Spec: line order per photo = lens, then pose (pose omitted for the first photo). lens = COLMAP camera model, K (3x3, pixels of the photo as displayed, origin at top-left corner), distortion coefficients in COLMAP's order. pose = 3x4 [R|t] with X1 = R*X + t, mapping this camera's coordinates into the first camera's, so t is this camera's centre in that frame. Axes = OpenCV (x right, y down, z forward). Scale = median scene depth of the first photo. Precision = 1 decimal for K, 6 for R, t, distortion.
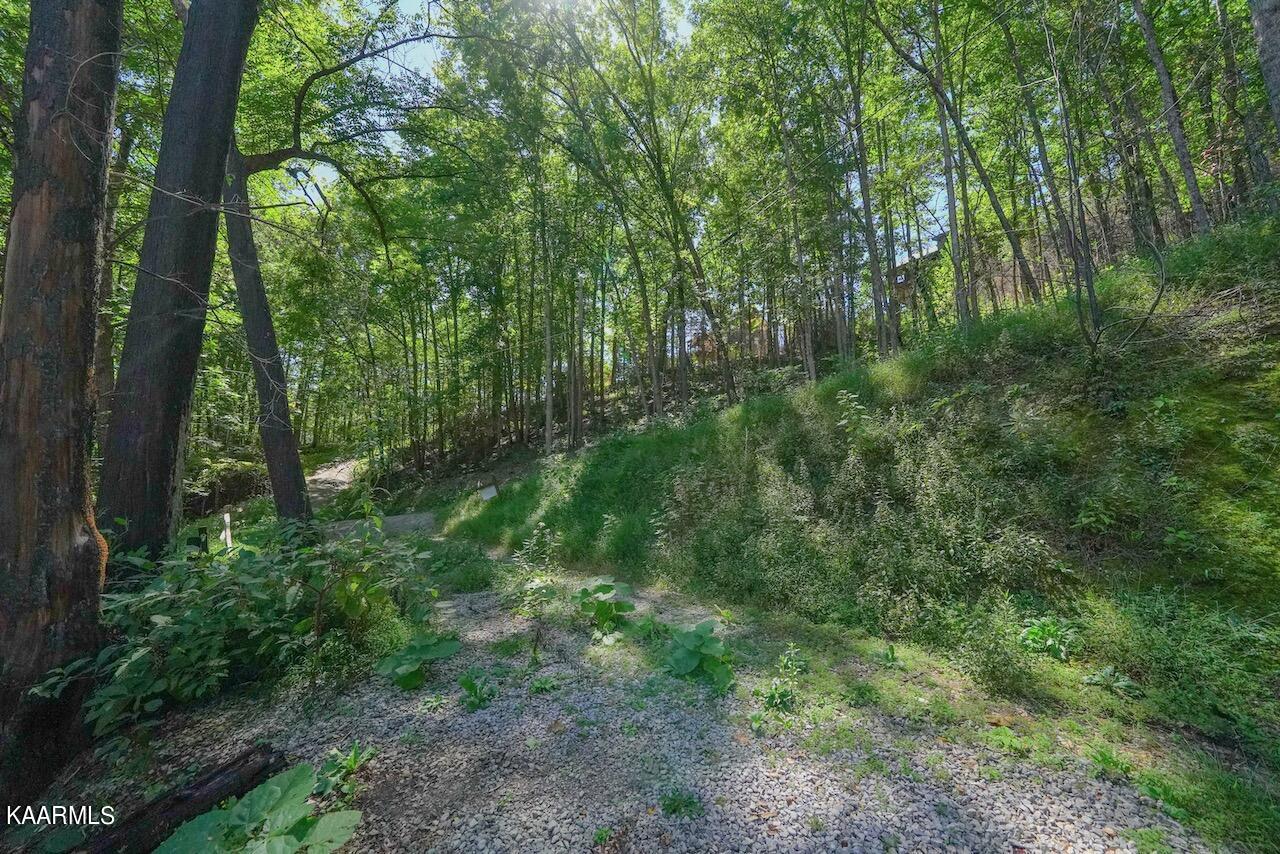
lens RADIAL K [[442.5, 0, 639.0], [0, 442.5, 430.7], [0, 0, 1]] dist [-0.031517, 0.003435]
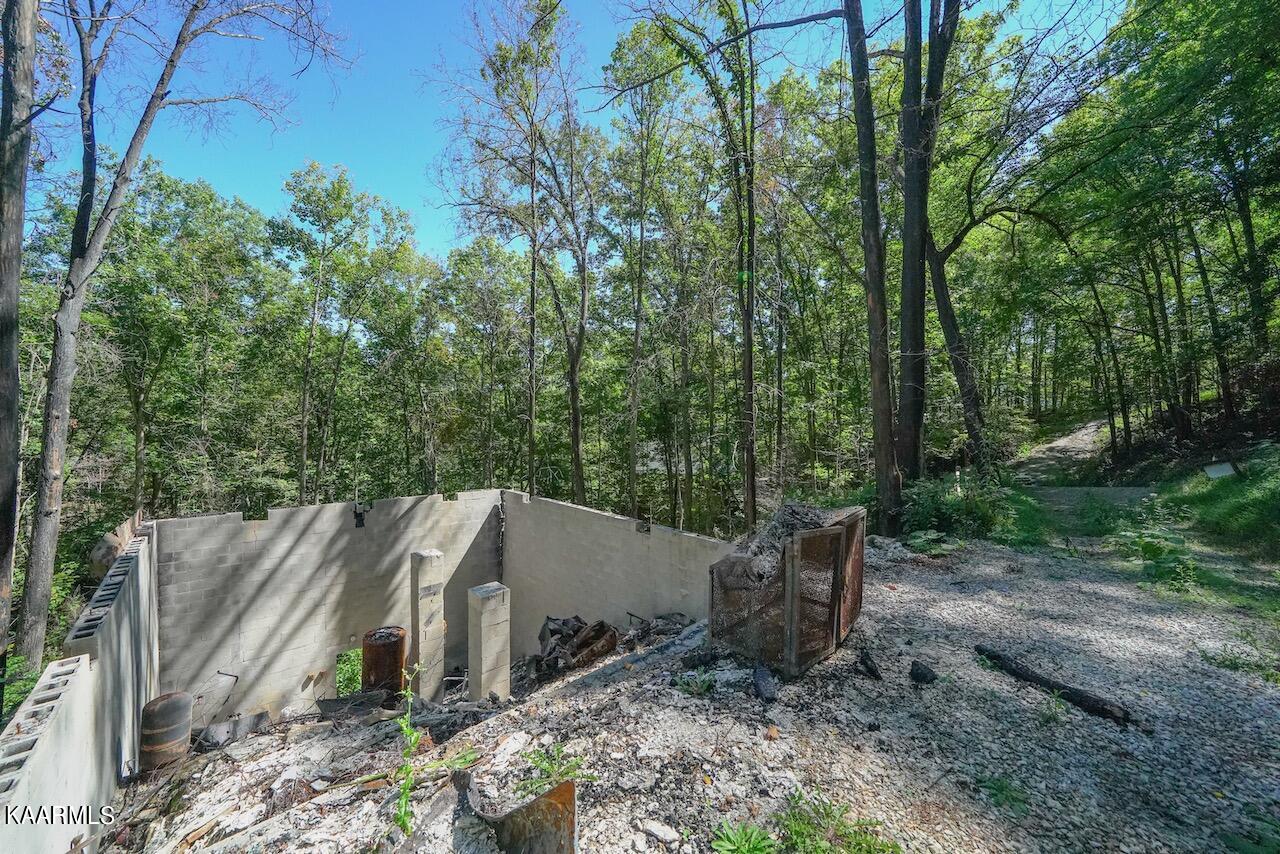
lens RADIAL K [[442.5, 0, 639.0], [0, 442.5, 430.7], [0, 0, 1]] dist [-0.031517, 0.003435]
pose [[0.154315, -0.008399, -0.987986, 0.302698], [0.088103, 0.996097, 0.005293, -0.045985], [0.984086, -0.087861, 0.154453, -0.253472]]
